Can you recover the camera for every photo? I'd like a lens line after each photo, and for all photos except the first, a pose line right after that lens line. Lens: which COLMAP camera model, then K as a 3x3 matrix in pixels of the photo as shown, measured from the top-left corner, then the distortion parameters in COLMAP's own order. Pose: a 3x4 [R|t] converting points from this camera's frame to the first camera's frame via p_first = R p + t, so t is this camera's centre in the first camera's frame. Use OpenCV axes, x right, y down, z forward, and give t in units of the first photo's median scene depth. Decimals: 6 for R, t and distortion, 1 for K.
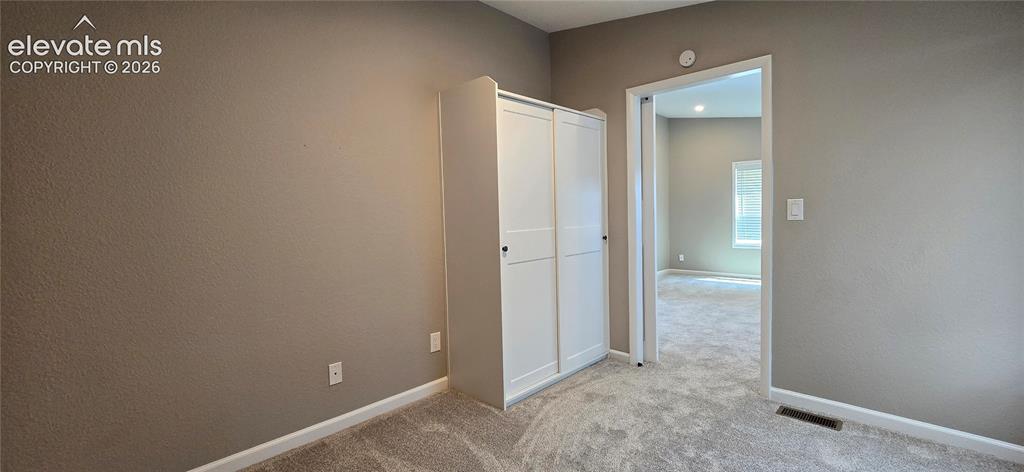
lens RADIAL K [[420.6, 0, 515.4], [0, 420.6, 230.3], [0, 0, 1]] dist [0.000418, 0.000084]
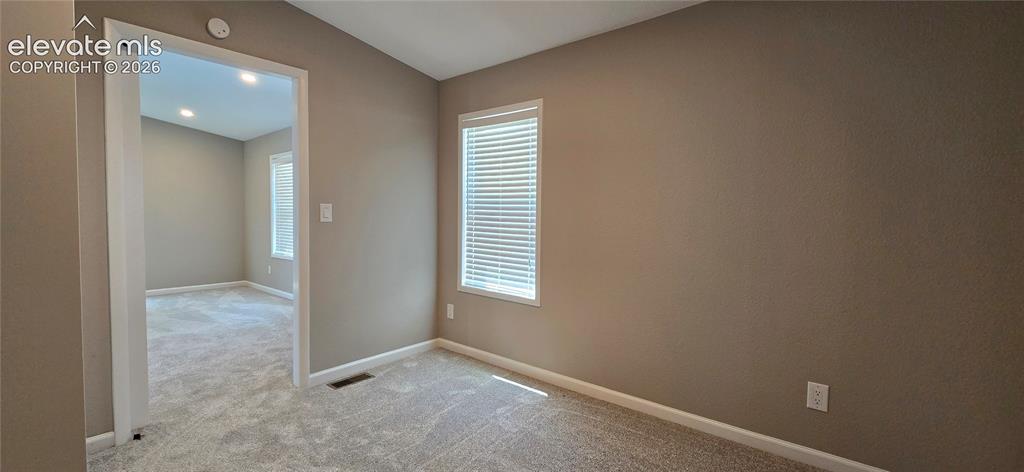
lens RADIAL K [[420.6, 0, 515.4], [0, 420.6, 230.3], [0, 0, 1]] dist [0.000418, 0.000084]
pose [[-0.076677, -0.012227, 0.996981, -0.515229], [0.036339, 0.999226, 0.015050, 0.000841], [-0.996394, 0.037383, -0.076174, 0.535140]]
